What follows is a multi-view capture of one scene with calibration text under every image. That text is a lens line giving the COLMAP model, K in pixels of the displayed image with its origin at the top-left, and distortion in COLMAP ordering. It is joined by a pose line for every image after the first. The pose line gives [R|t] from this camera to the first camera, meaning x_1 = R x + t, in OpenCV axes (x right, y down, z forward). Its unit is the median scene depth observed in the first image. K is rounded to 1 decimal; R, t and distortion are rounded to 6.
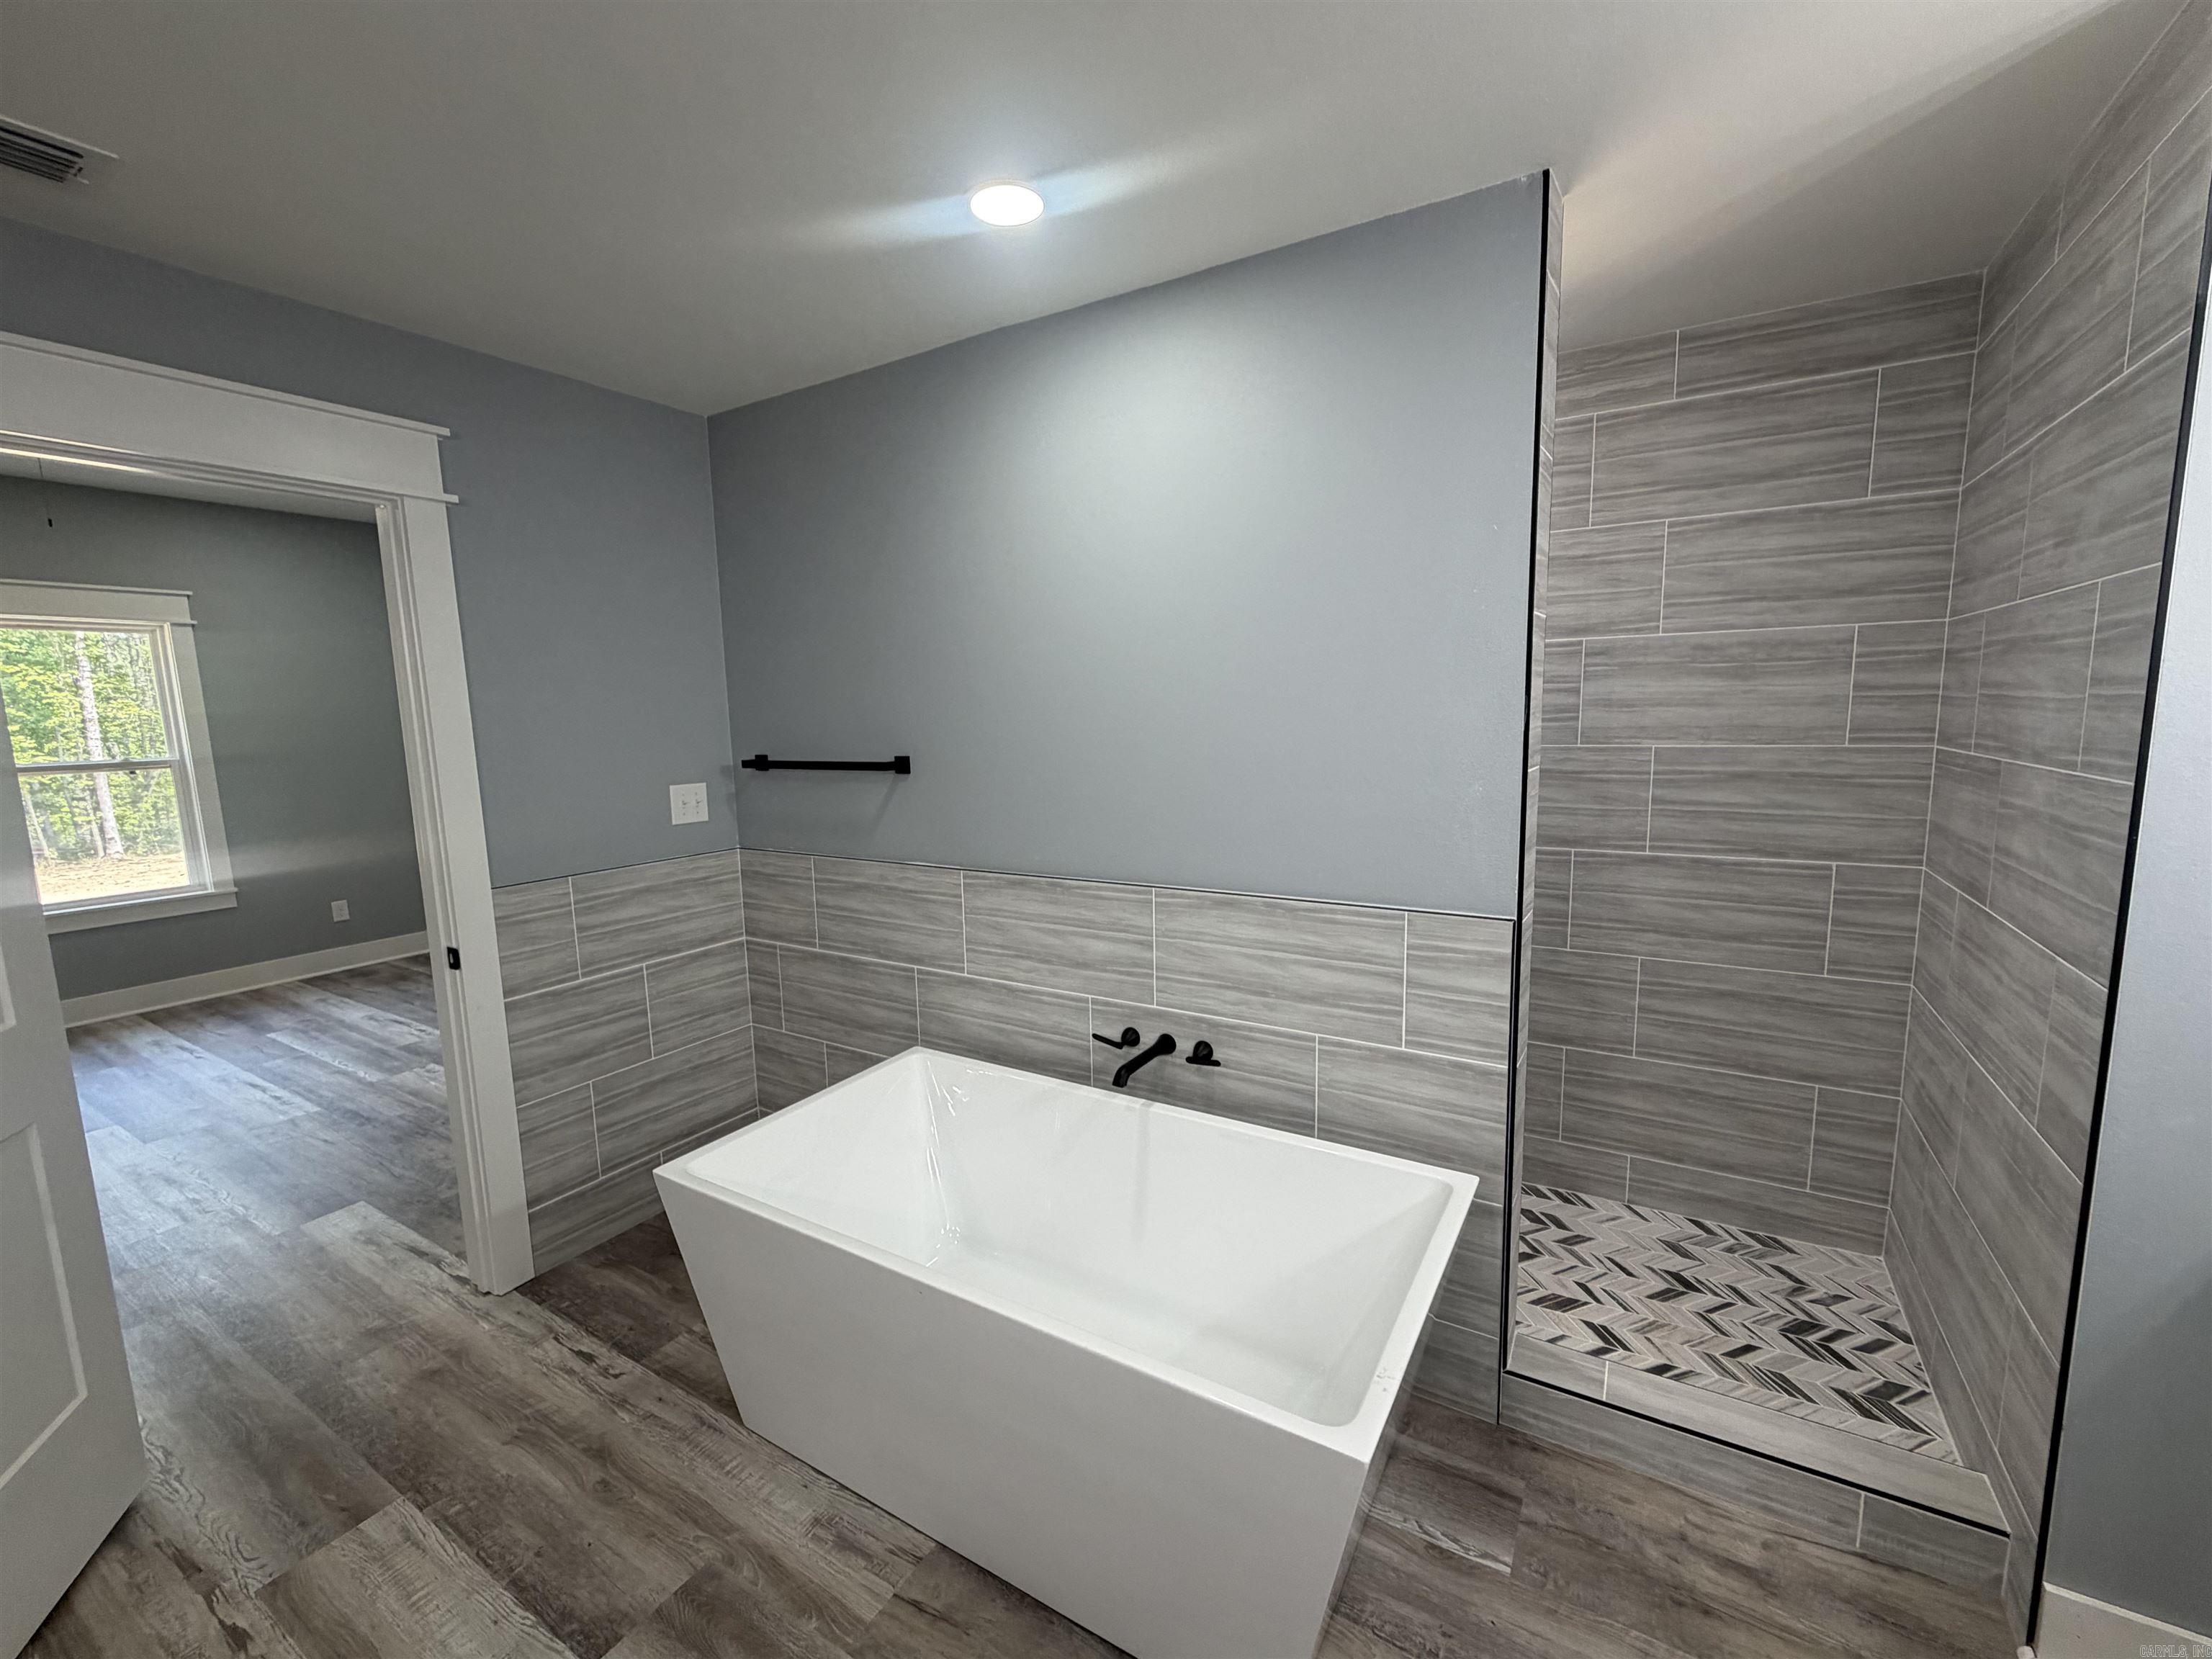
lens RADIAL K [[912.0, 0, 1109.8], [0, 912.0, 839.2], [0, 0, 1]] dist [-0.000918, 0.000394]
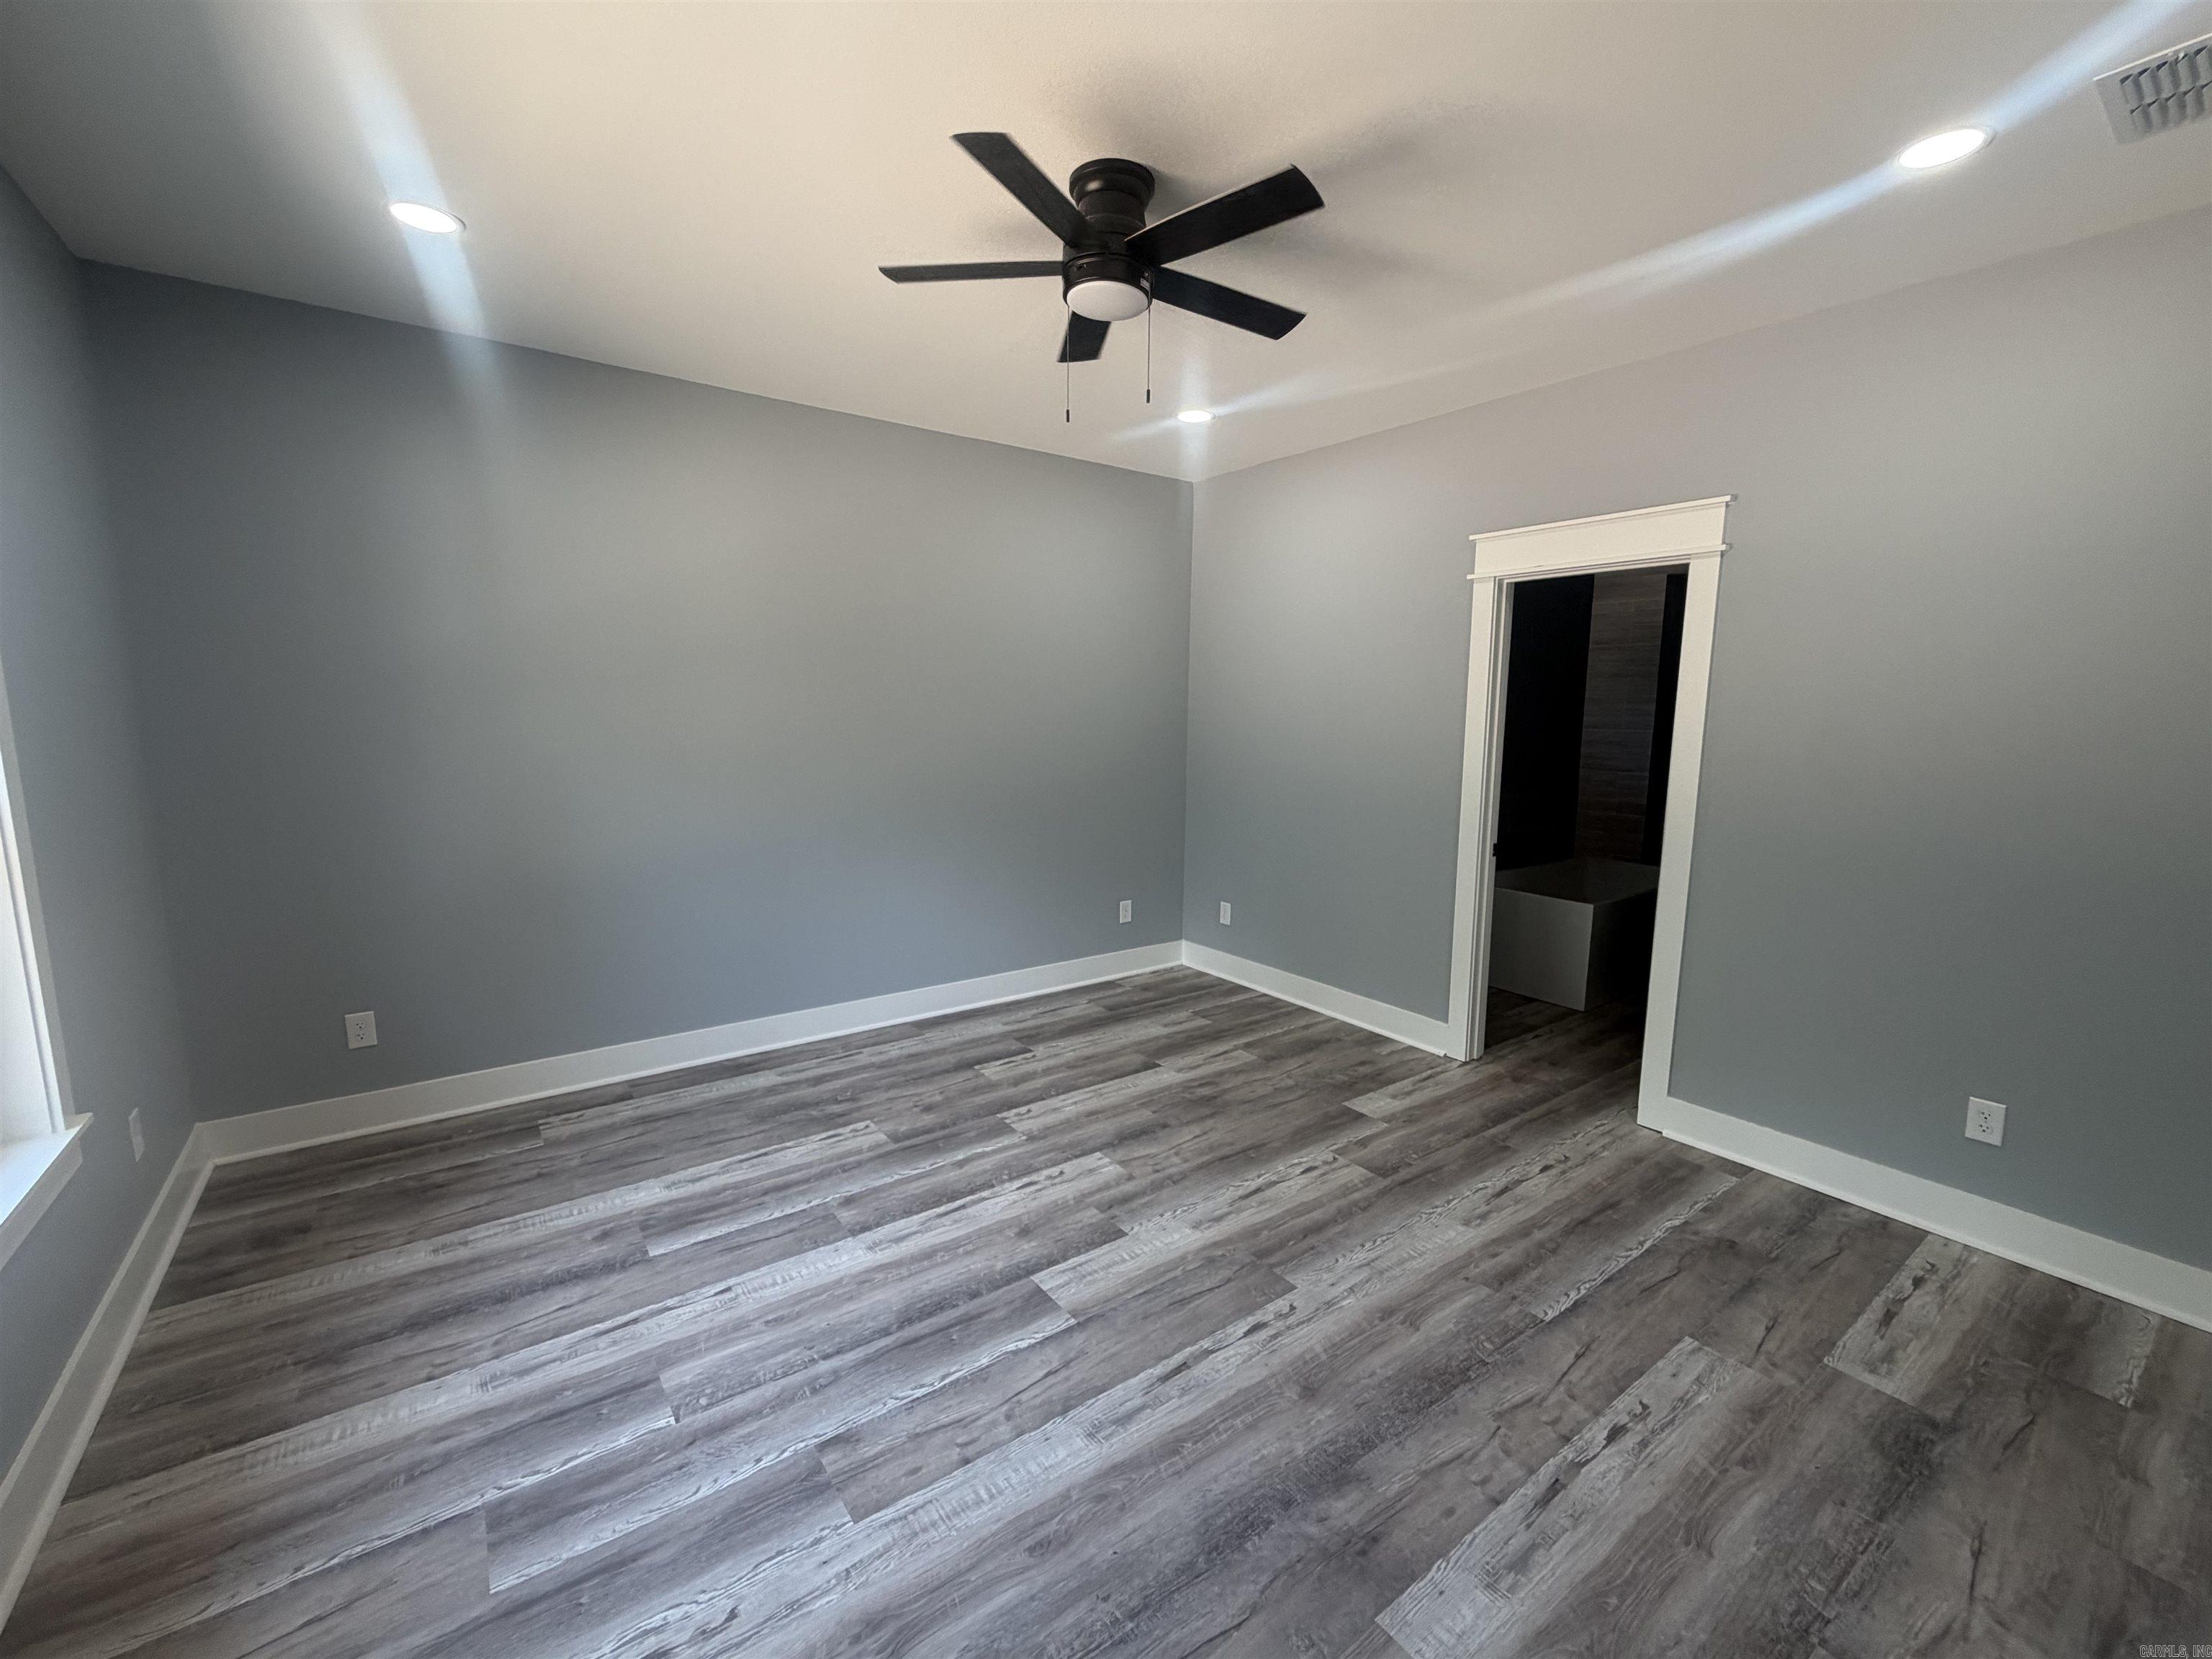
lens RADIAL K [[912.0, 0, 1109.8], [0, 912.0, 839.2], [0, 0, 1]] dist [-0.000918, 0.000394]
pose [[0.385682, -0.108416, 0.916240, -1.101455], [0.115081, 0.990970, 0.068817, -0.037650], [-0.915427, 0.078900, 0.394676, 0.426263]]
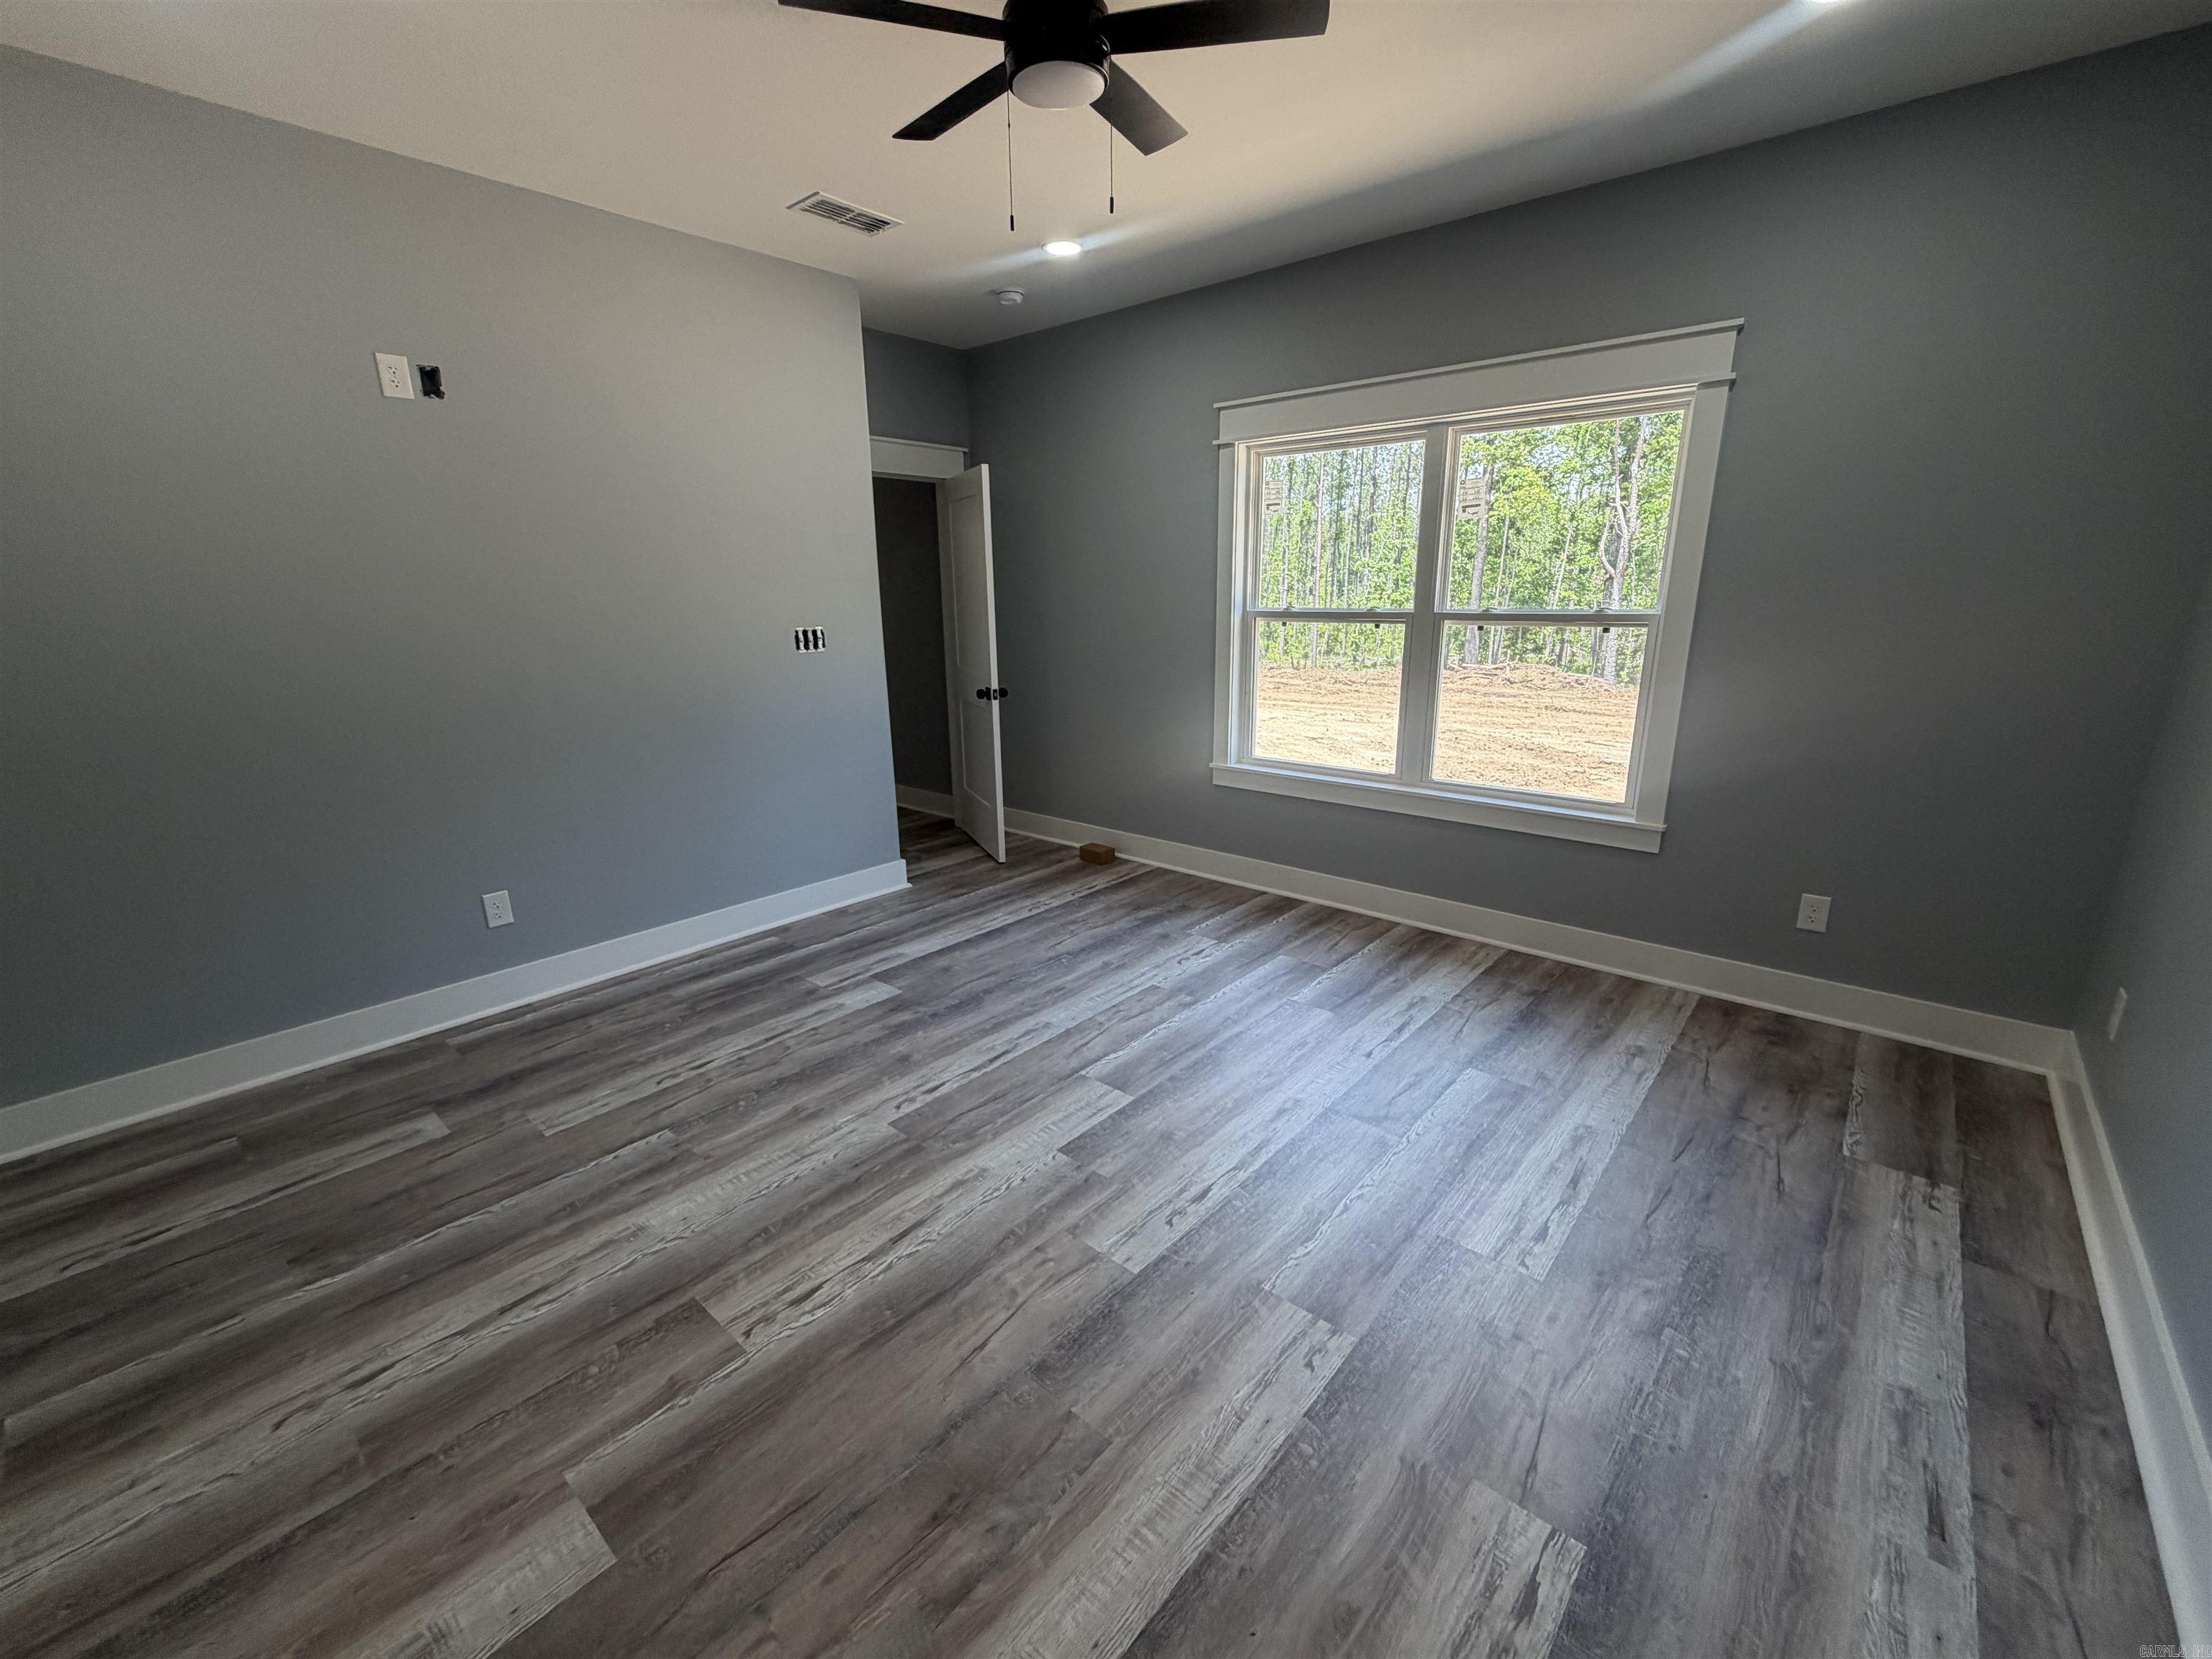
lens RADIAL K [[912.0, 0, 1109.8], [0, 912.0, 839.2], [0, 0, 1]] dist [-0.000918, 0.000394]
pose [[-0.171522, 0.285342, -0.942953, -0.284468], [-0.129807, 0.942247, 0.308740, -0.081261], [0.976591, 0.175358, -0.124577, 0.685169]]
